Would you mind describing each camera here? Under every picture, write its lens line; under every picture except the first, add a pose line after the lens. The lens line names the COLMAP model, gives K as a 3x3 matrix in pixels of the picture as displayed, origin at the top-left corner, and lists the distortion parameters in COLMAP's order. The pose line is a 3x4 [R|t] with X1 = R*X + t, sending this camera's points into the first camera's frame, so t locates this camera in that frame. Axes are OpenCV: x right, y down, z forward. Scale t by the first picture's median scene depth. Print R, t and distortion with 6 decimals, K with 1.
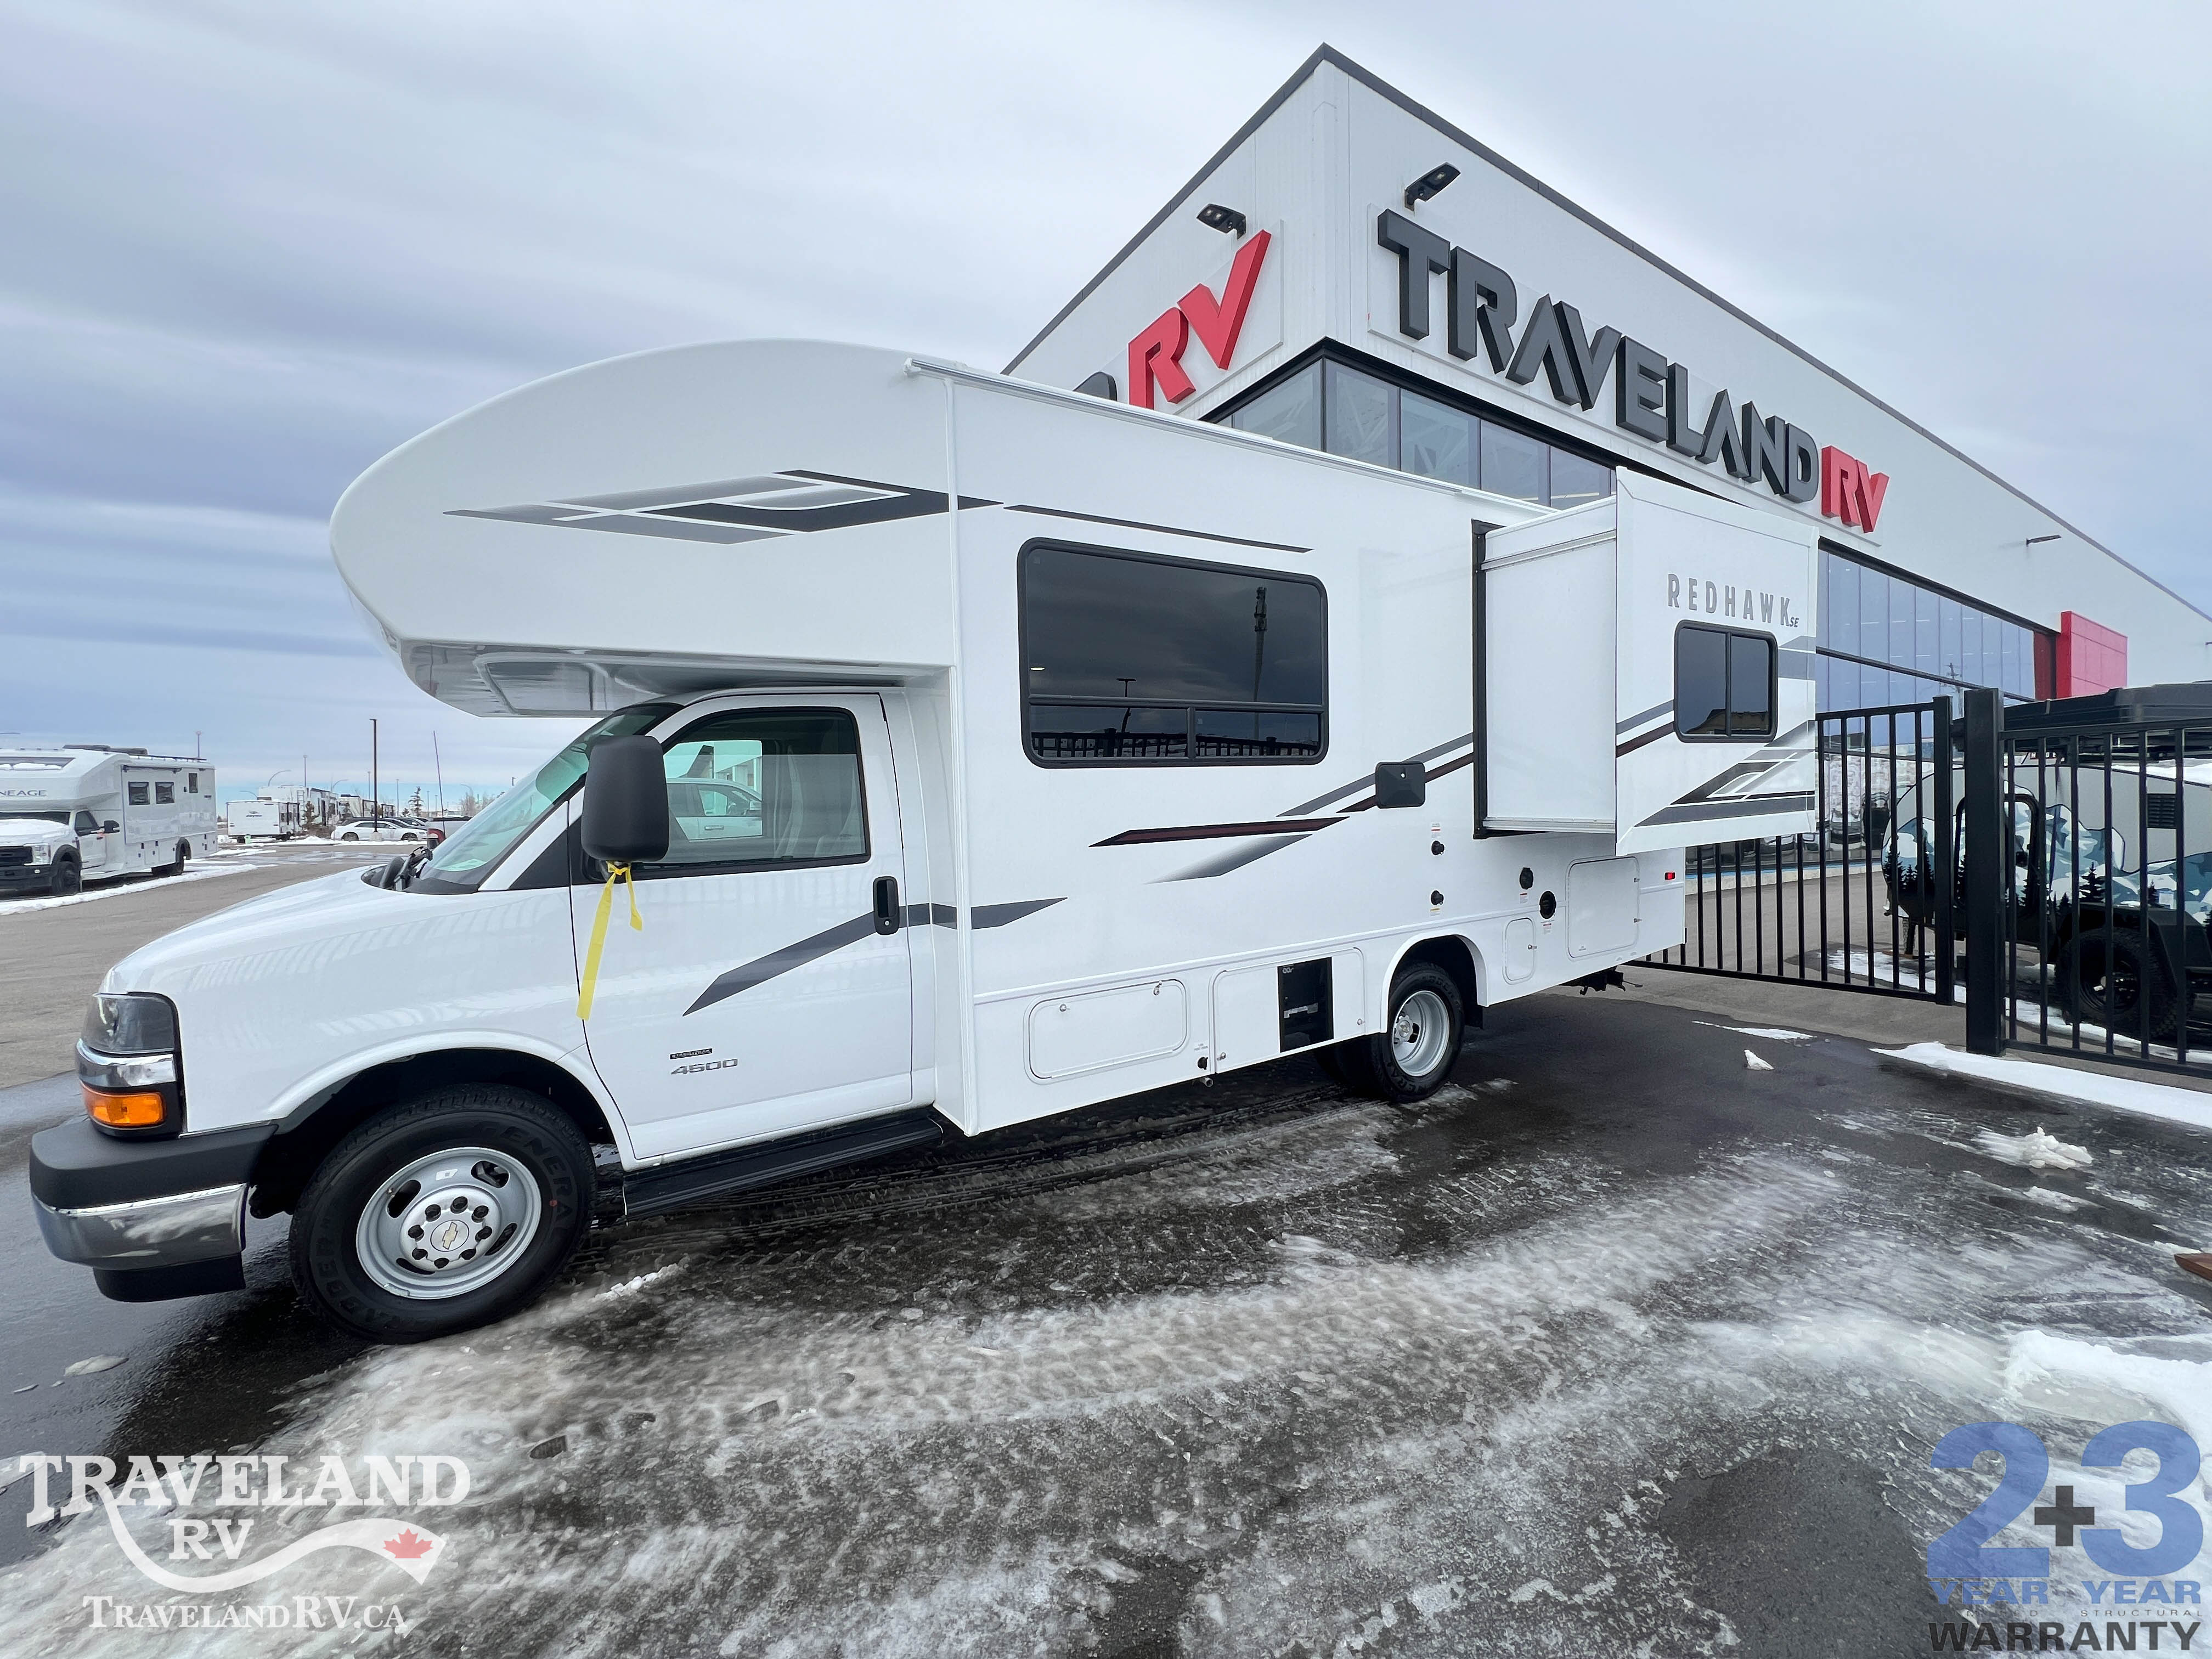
lens RADIAL K [[879.2, 0, 1111.4], [0, 879.2, 823.2], [0, 0, 1]] dist [-0.000367, 0.000202]
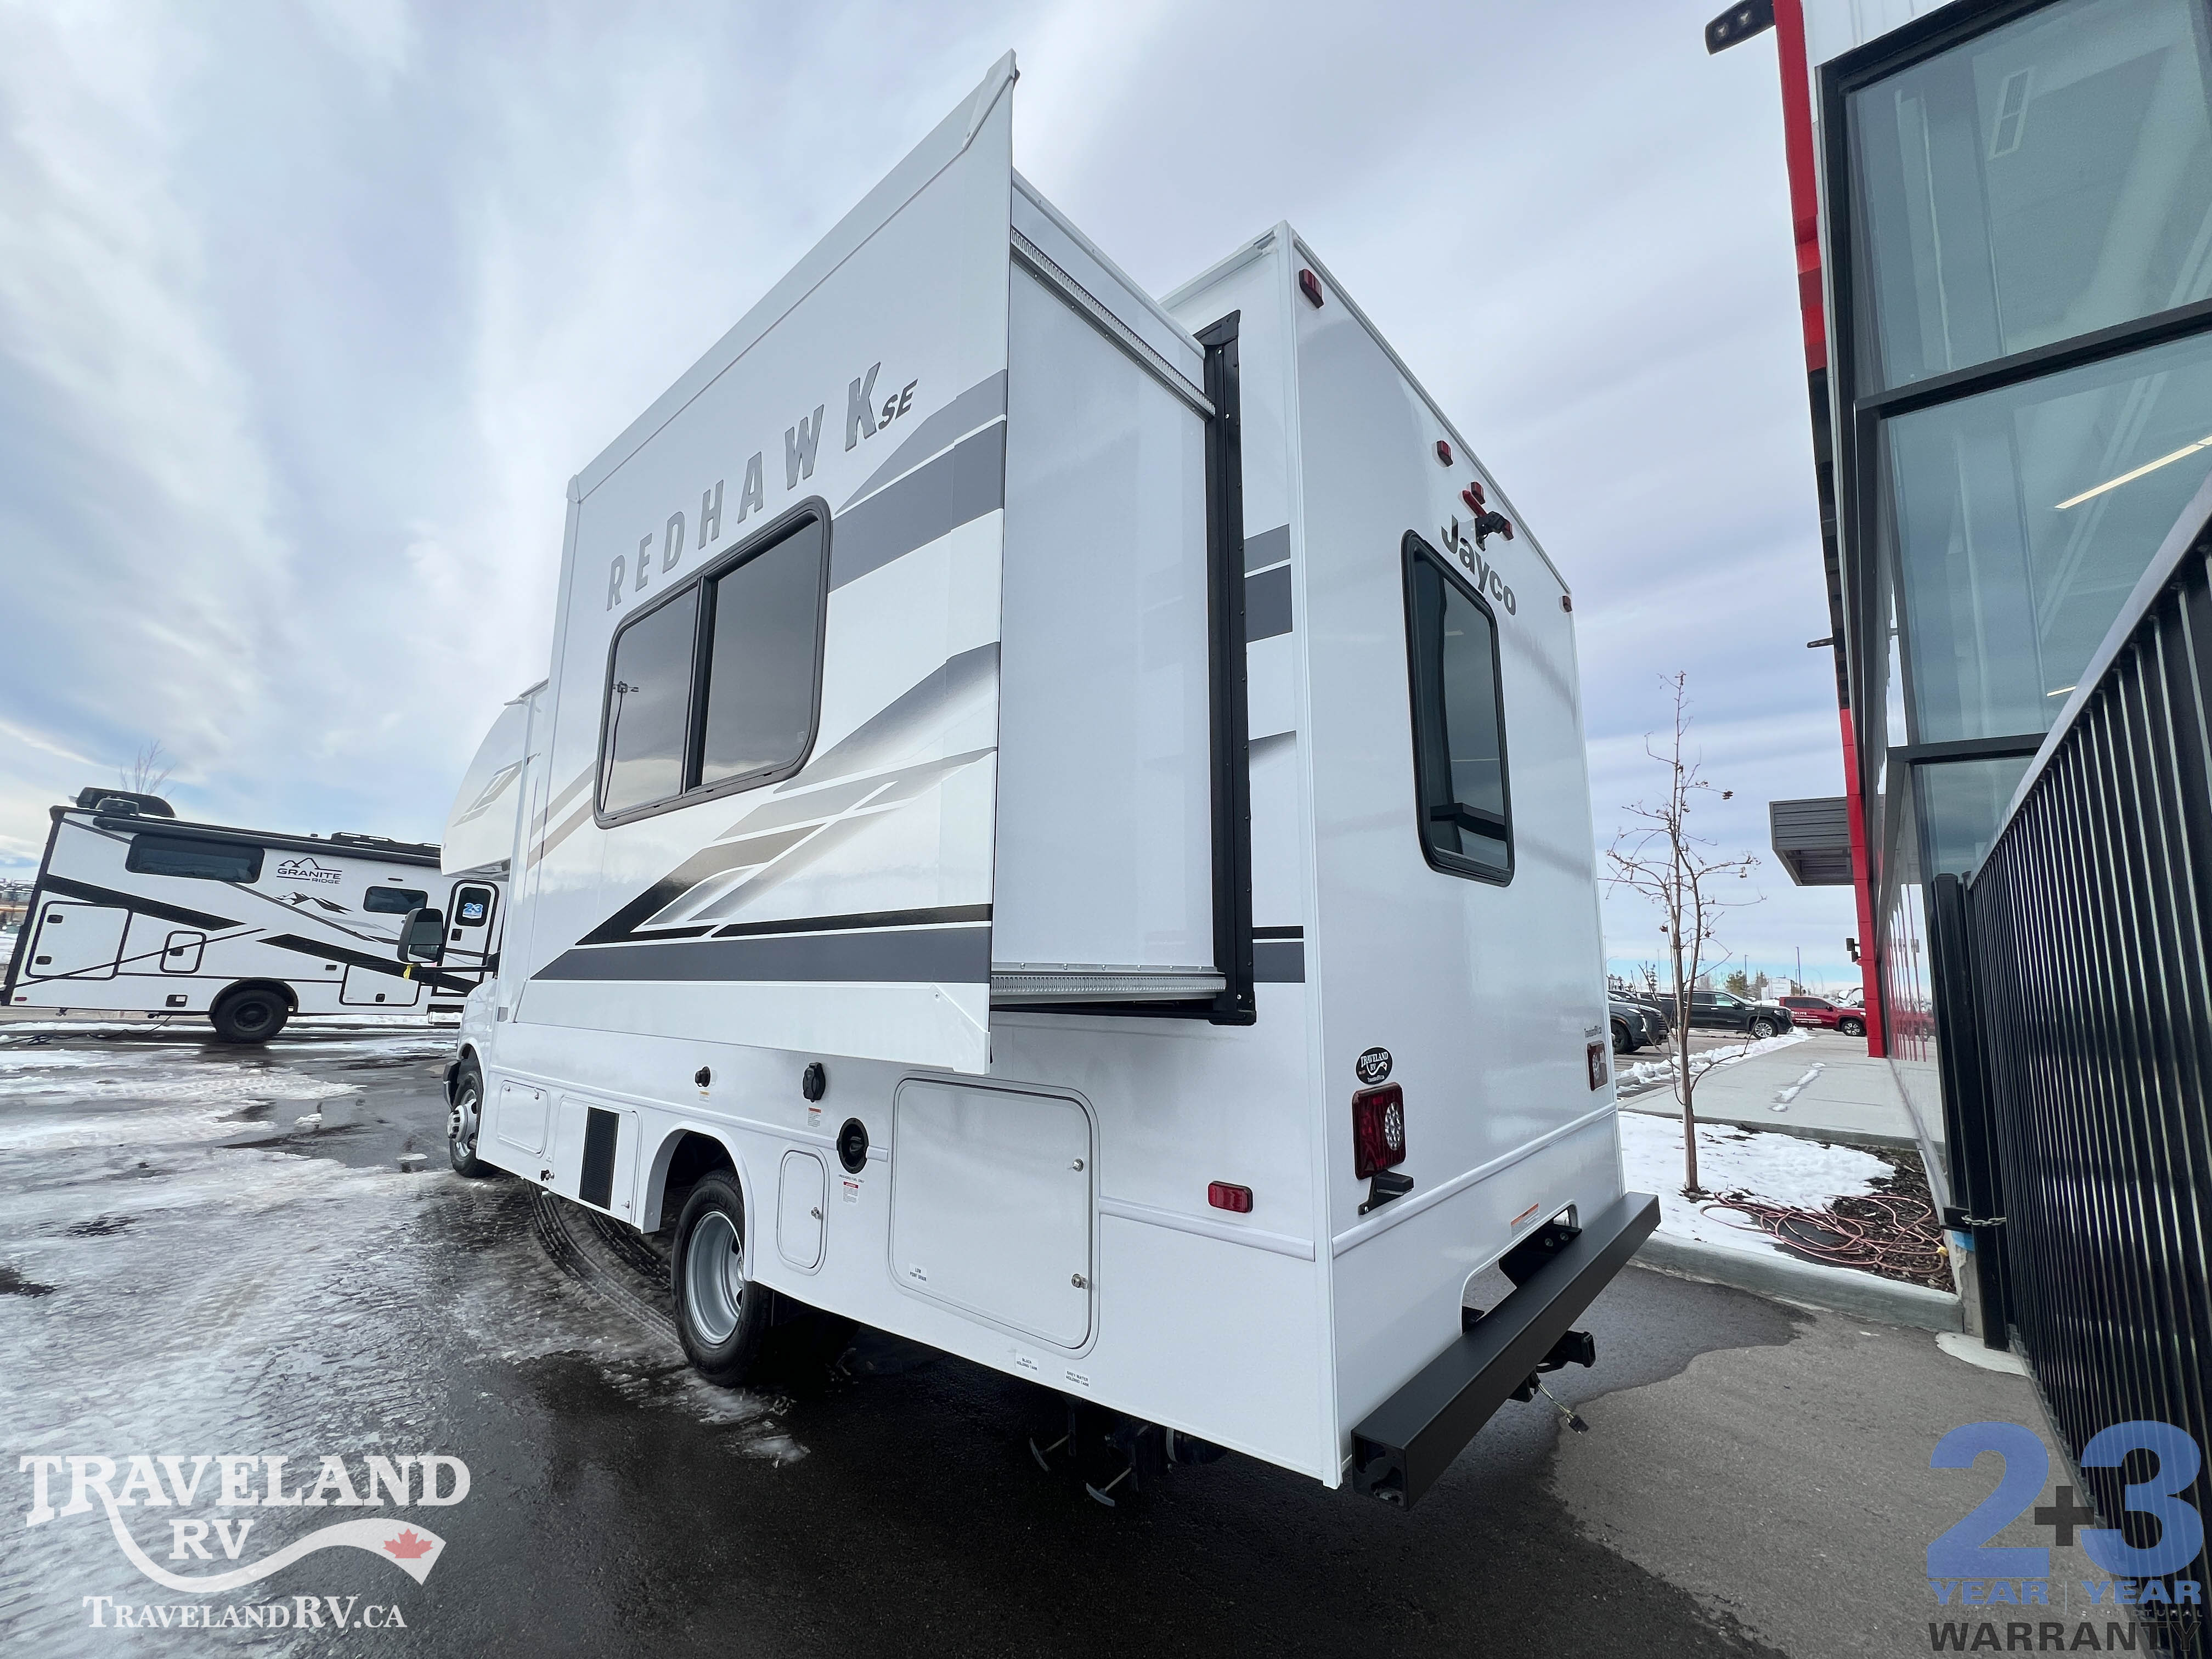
lens RADIAL K [[879.2, 0, 1102.9], [0, 879.2, 830.9], [0, 0, 1]] dist [-0.000367, 0.000202]
pose [[0.305988, -0.132982, -0.942702, 1.737021], [-0.066551, 0.984786, -0.160520, -0.033095], [0.949706, 0.111855, 0.292483, 1.564301]]
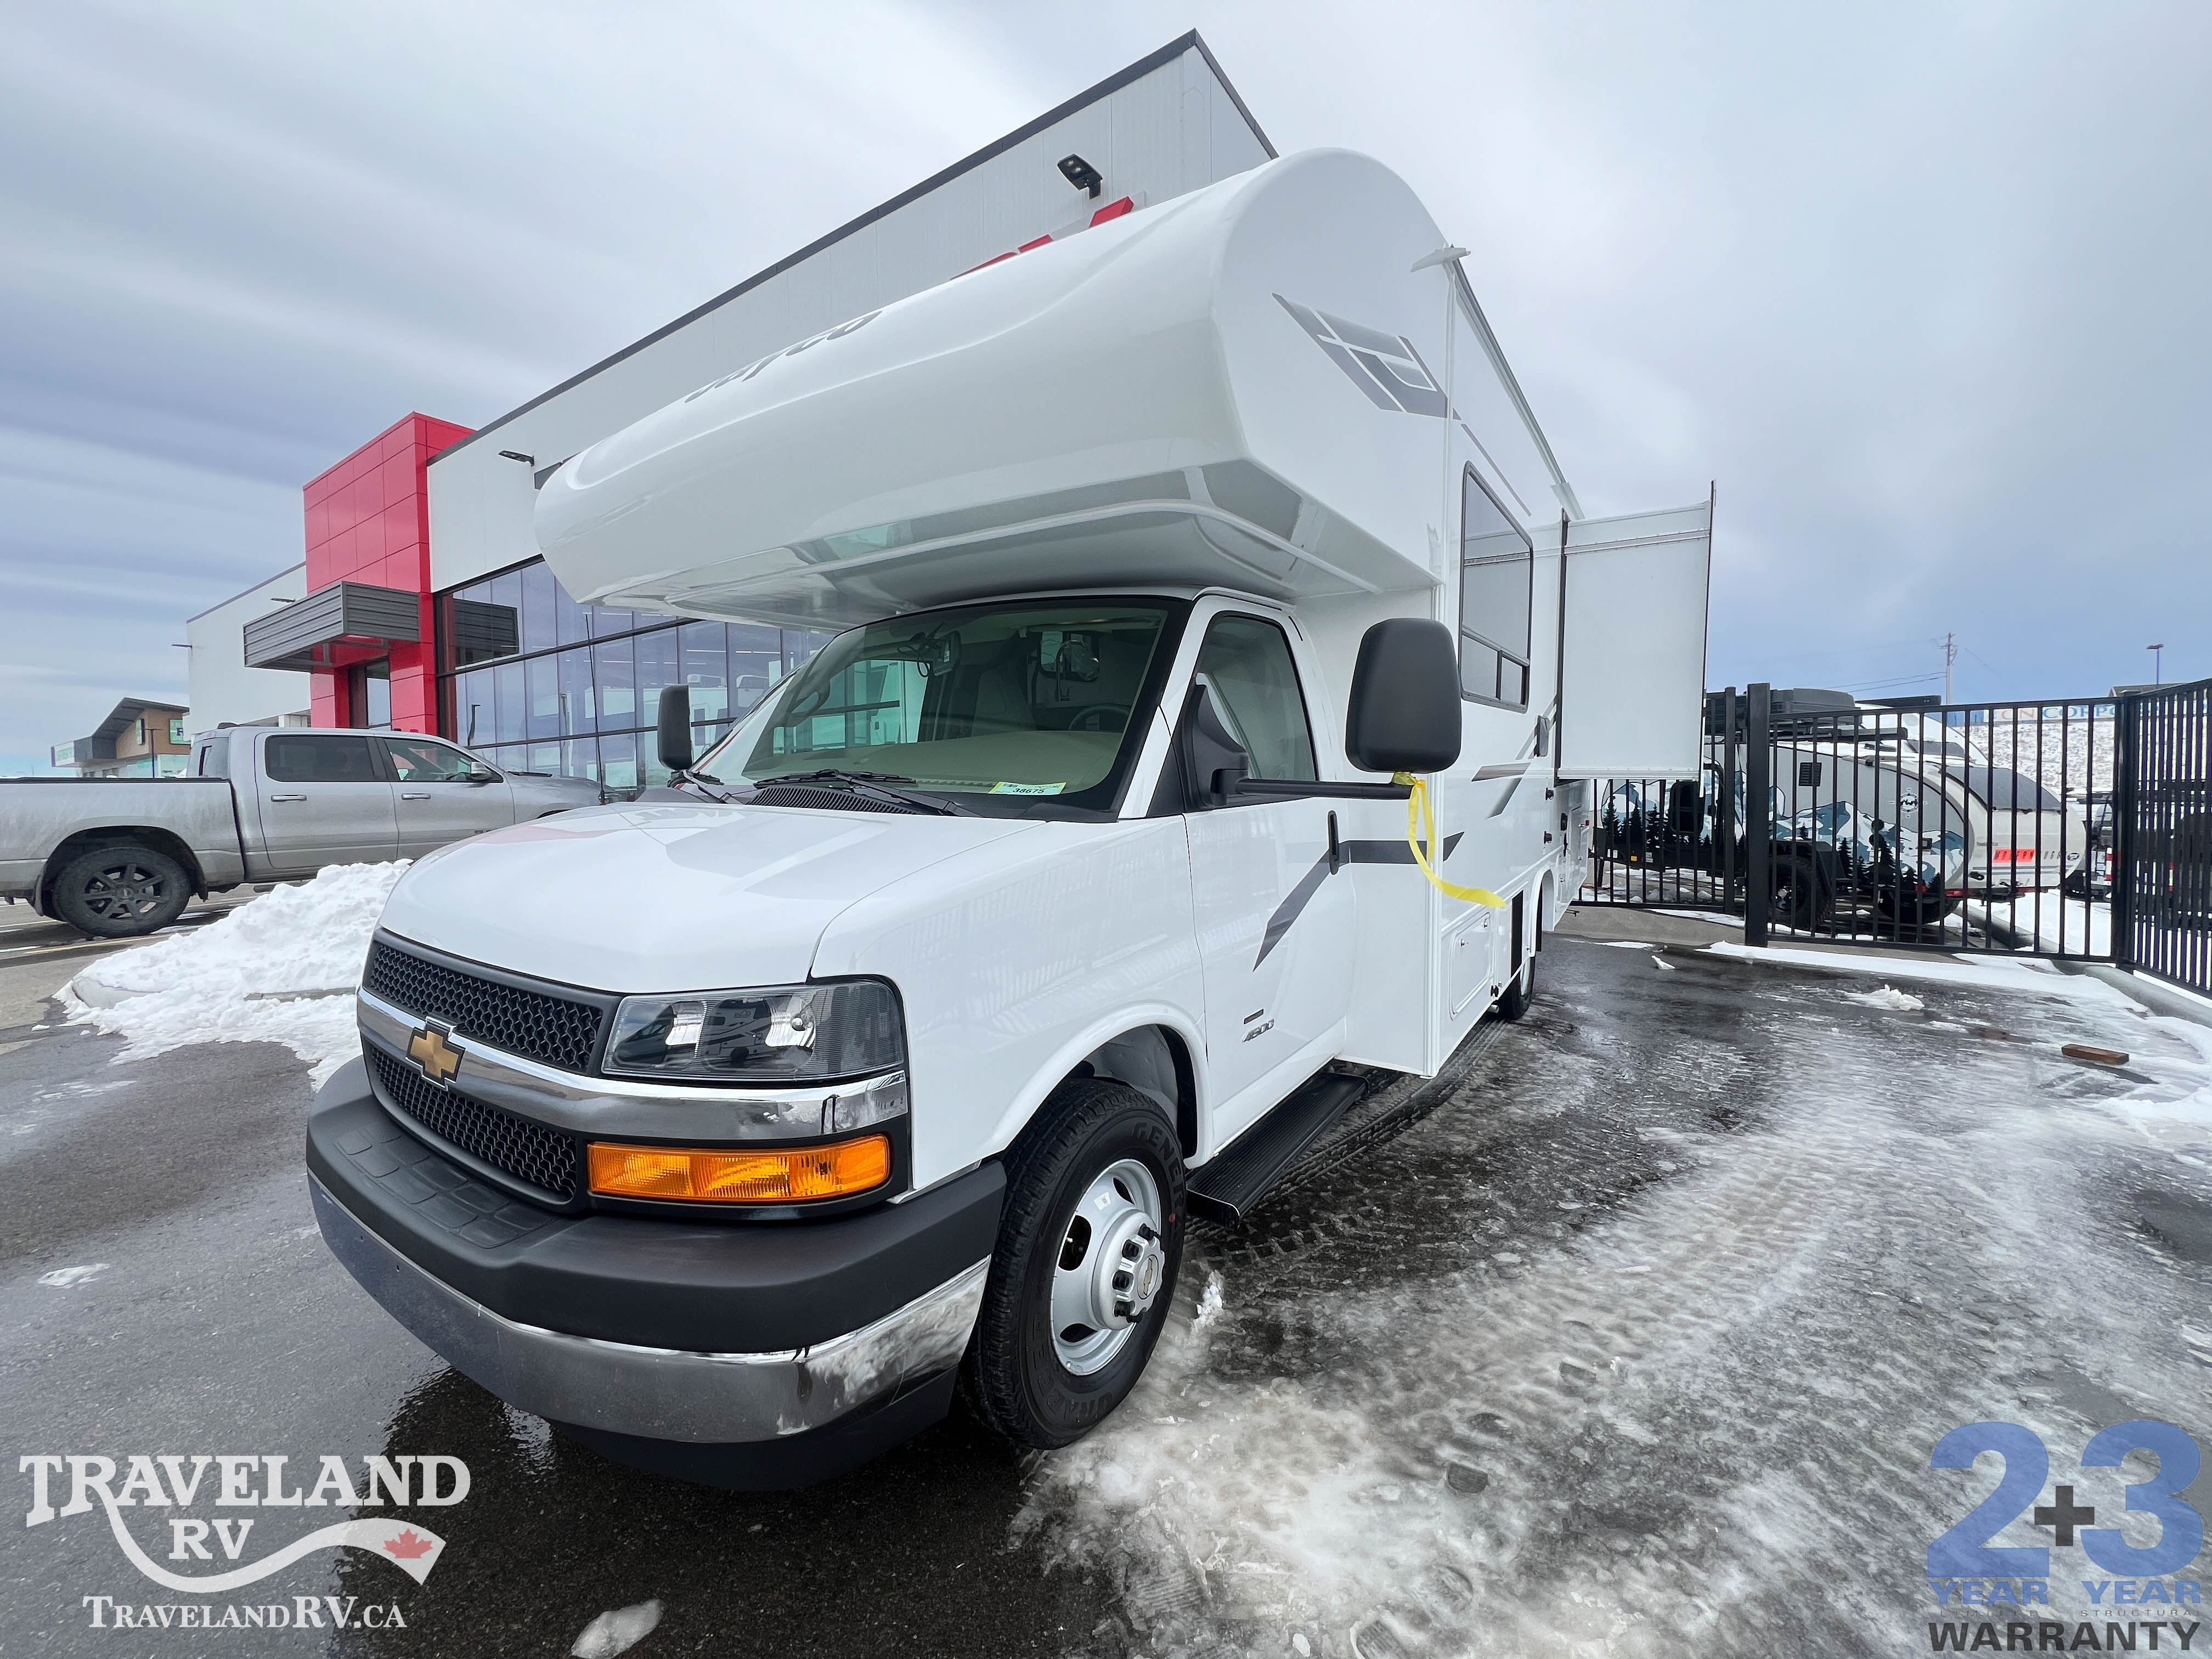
lens RADIAL K [[879.2, 0, 1102.4], [0, 879.2, 822.2], [0, 0, 1]] dist [-0.000367, 0.000202]
pose [[0.911975, -0.013392, 0.410028, -0.905506], [0.005411, 0.999773, 0.020620, 0.056502], [-0.410211, -0.016586, 0.911840, 0.284582]]
